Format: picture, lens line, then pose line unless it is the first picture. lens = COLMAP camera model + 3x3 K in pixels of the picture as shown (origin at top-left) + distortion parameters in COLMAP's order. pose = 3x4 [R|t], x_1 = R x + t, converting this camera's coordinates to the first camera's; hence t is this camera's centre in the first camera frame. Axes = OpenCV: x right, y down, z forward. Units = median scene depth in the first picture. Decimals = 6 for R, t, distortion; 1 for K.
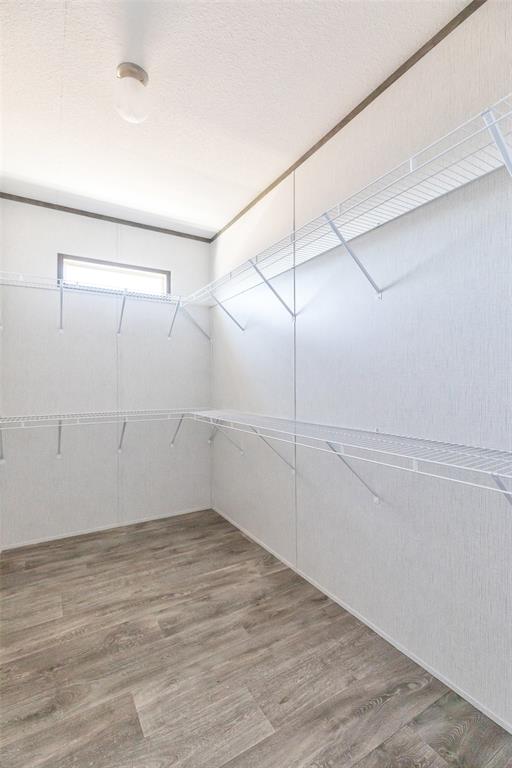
lens RADIAL K [[353.9, 0, 256.0], [0, 353.9, 384.0], [0, 0, 1]] dist [0.000562, -0.000309]
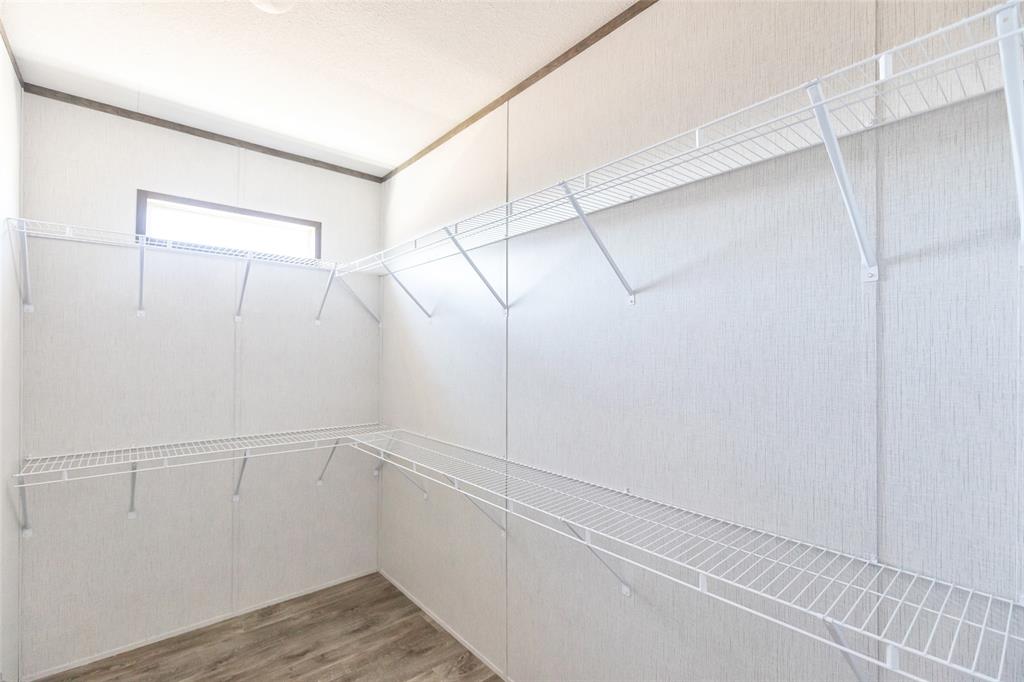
lens RADIAL K [[462.7, 0, 507.0], [0, 462.7, 350.0], [0, 0, 1]] dist [-0.002067, 0.000145]
pose [[0.987282, 0.016759, 0.158096, -0.034810], [-0.015970, 0.999853, -0.006261, -0.101551], [-0.158177, 0.003657, 0.987404, 0.087707]]
